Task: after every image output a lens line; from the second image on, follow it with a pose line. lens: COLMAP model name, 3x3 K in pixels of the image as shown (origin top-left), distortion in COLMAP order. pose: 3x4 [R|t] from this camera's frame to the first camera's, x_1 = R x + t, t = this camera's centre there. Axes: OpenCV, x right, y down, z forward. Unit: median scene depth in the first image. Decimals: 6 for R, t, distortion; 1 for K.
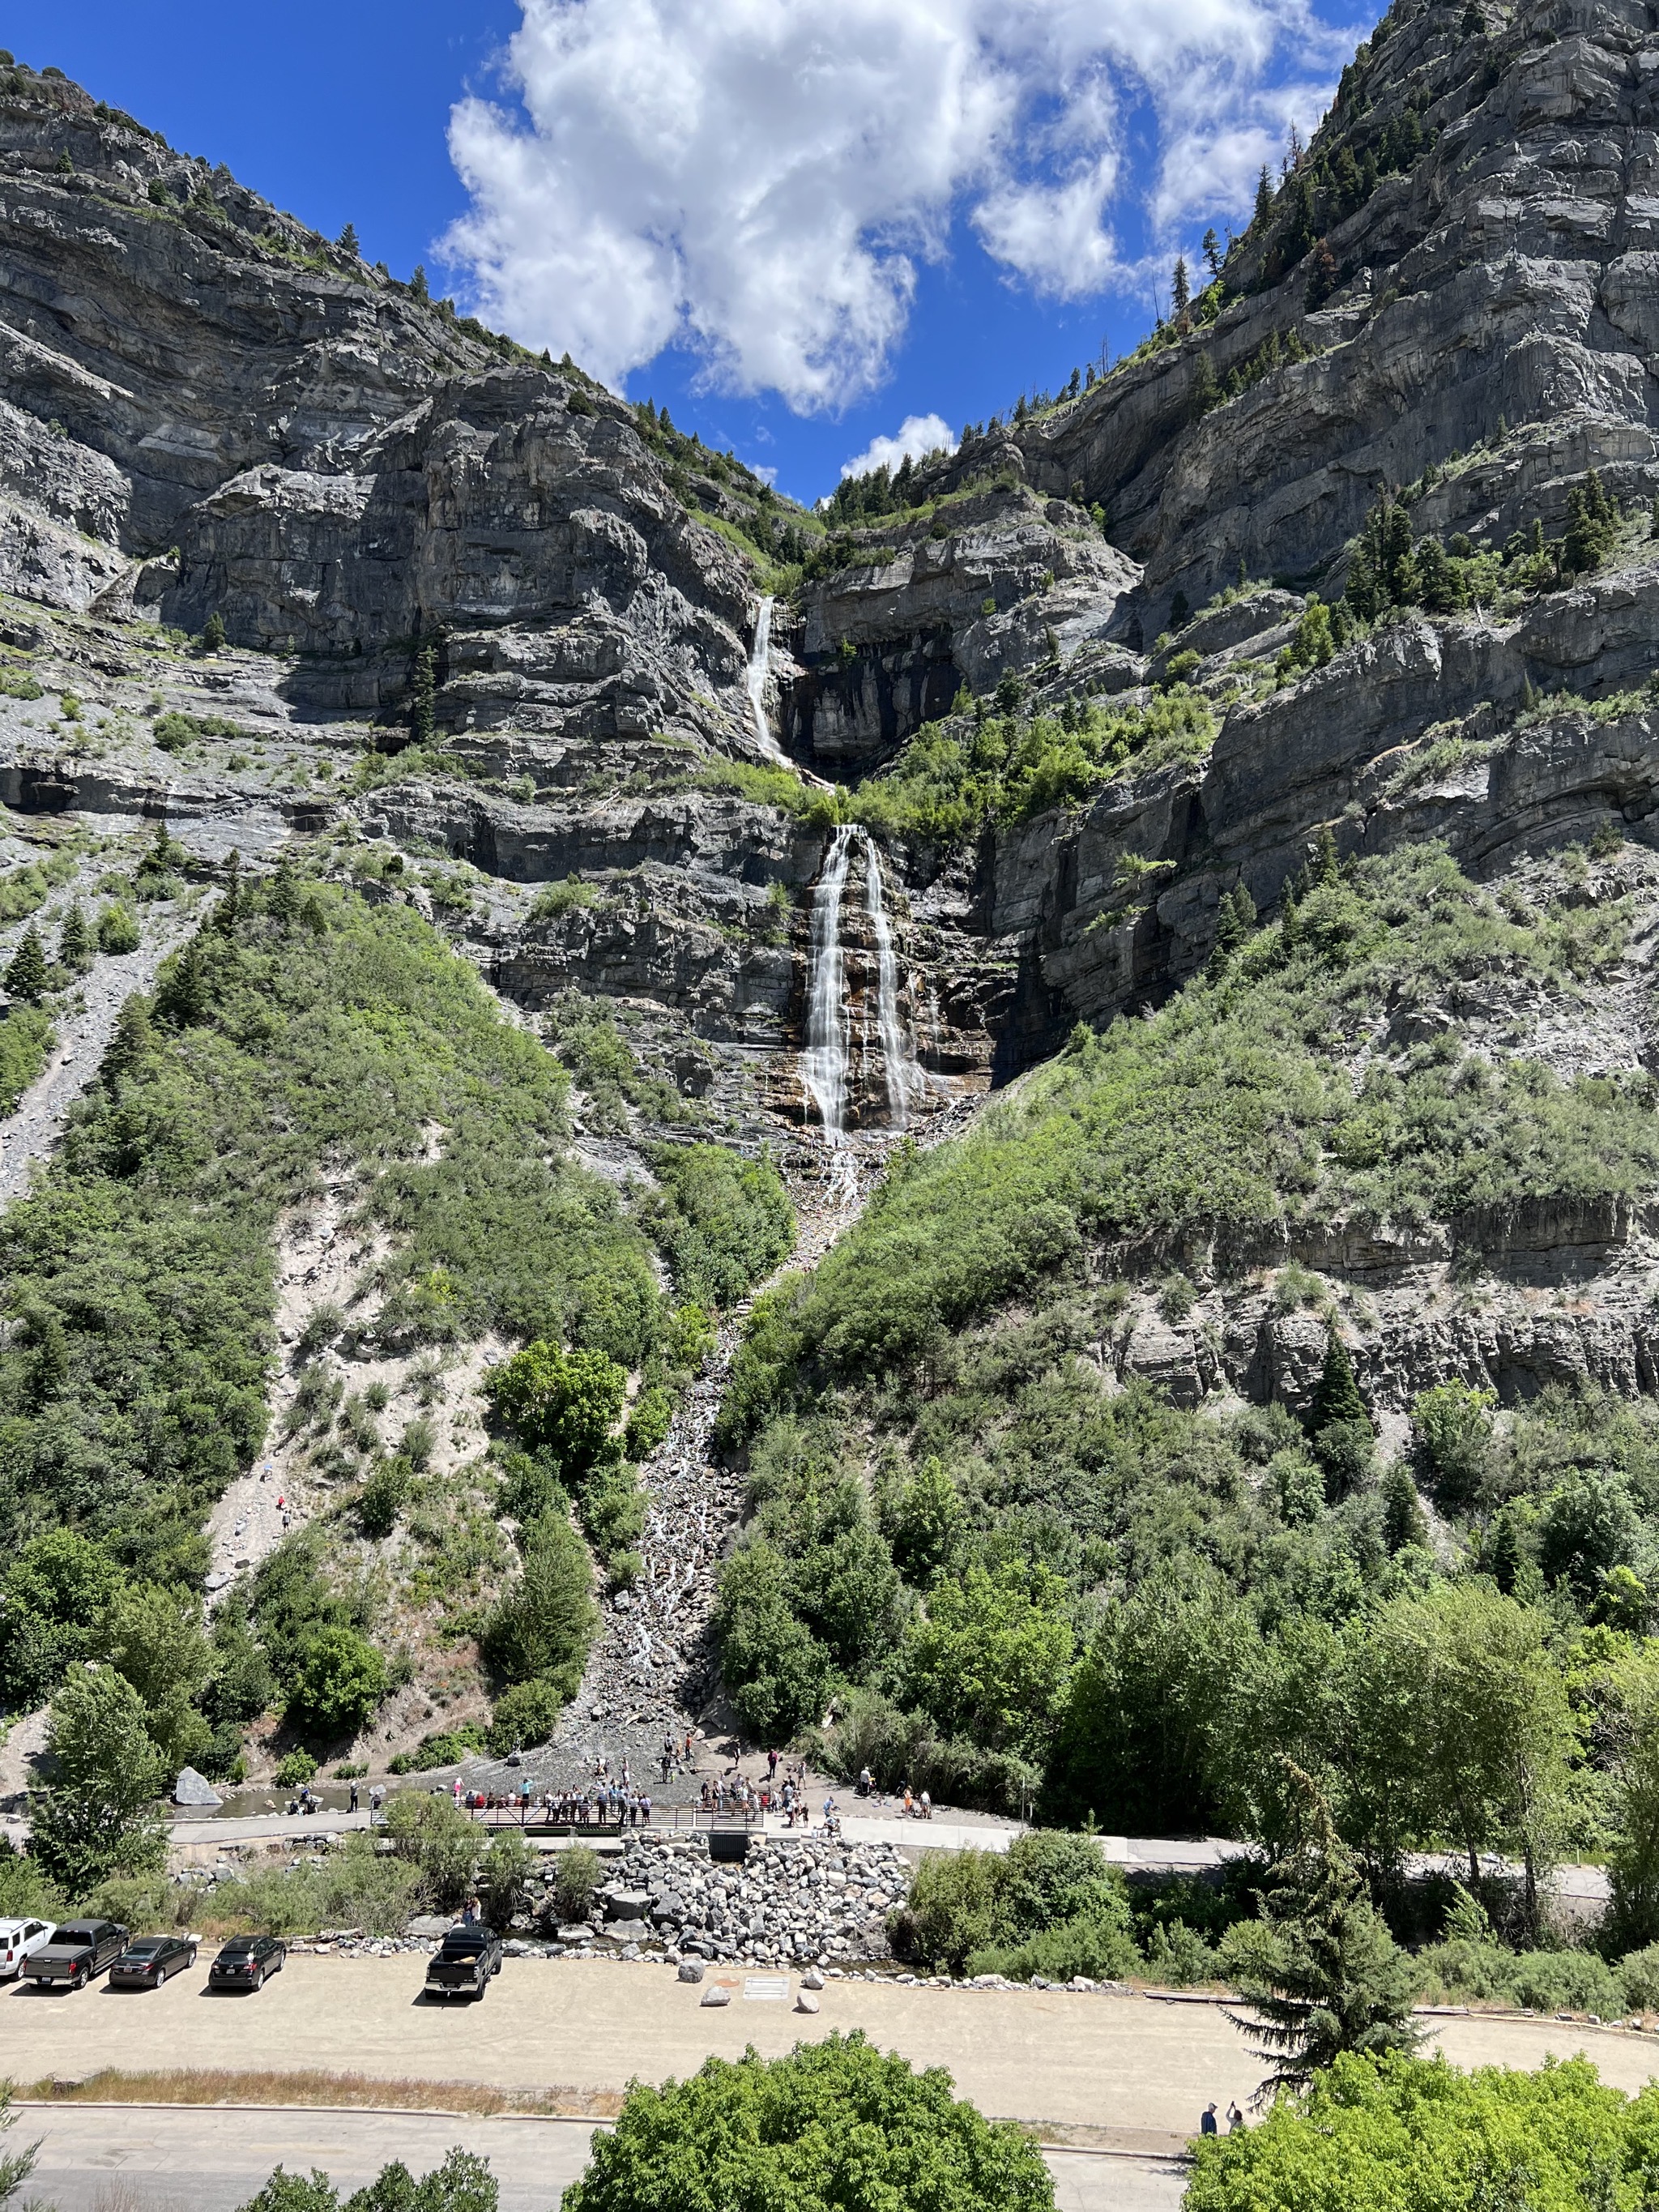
lens RADIAL K [[1640.9, 0, 843.5], [0, 1640.9, 1118.4], [0, 0, 1]] dist [0.092406, -0.134502]
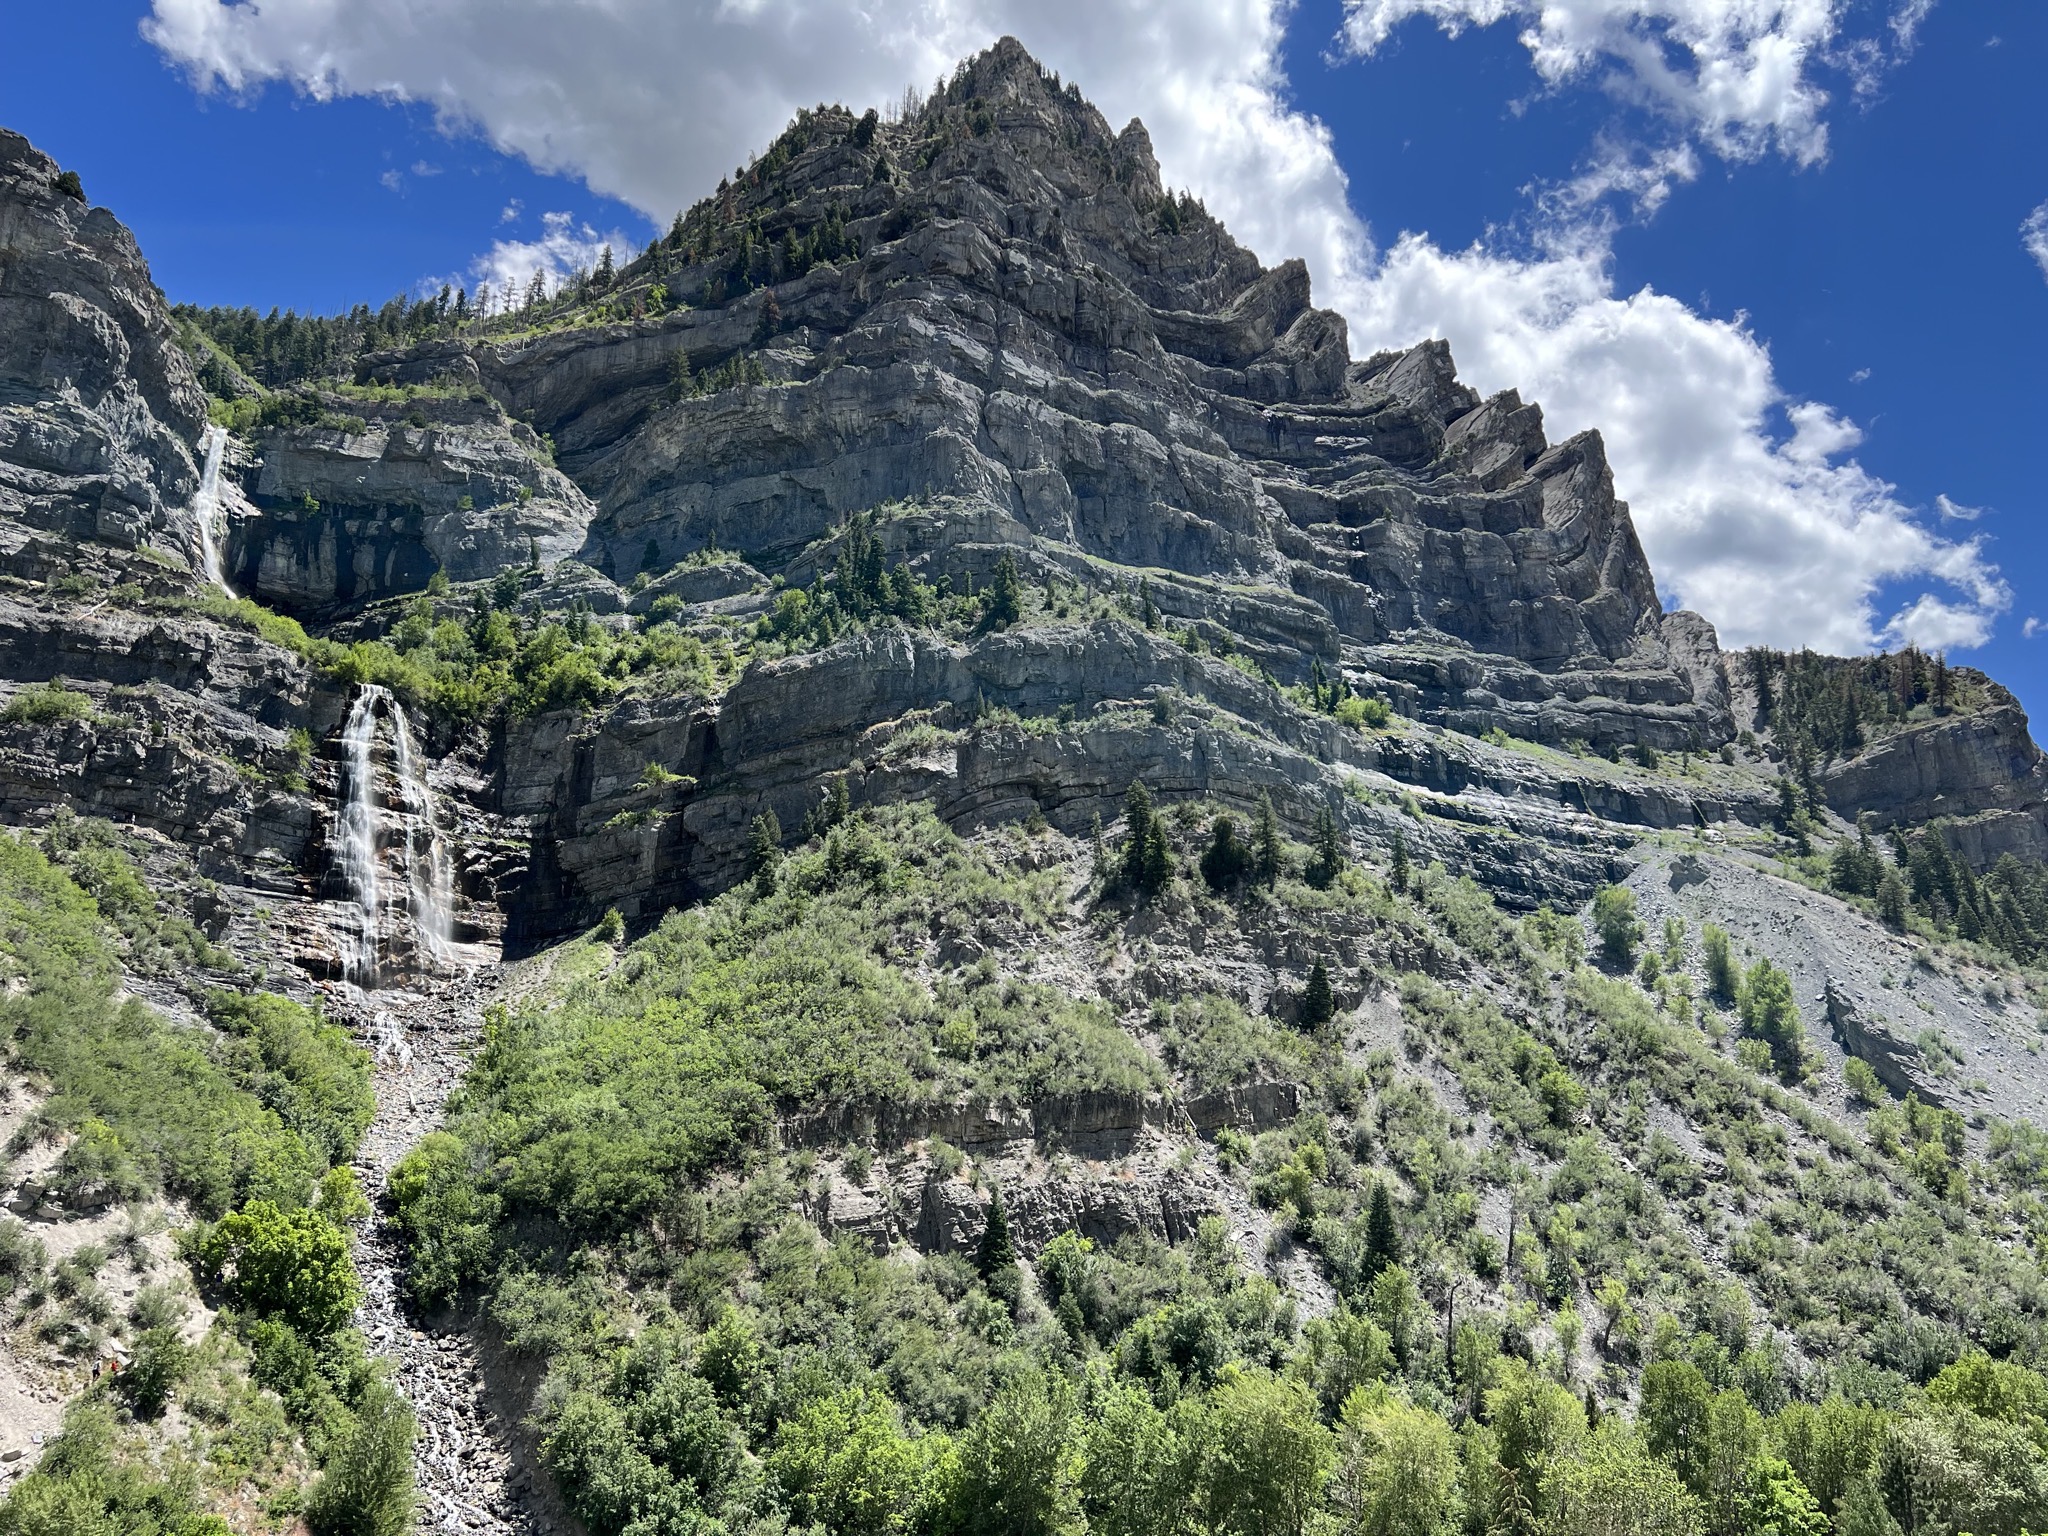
lens RADIAL K [[1529.1, 0, 1016.4], [0, 1529.1, 783.9], [0, 0, 1]] dist [0.052796, -0.051312]
pose [[0.804072, 0.162114, 0.572003, -0.224103], [-0.081421, 0.983068, -0.164161, 0.006017], [-0.588930, 0.085425, 0.803657, 0.005292]]
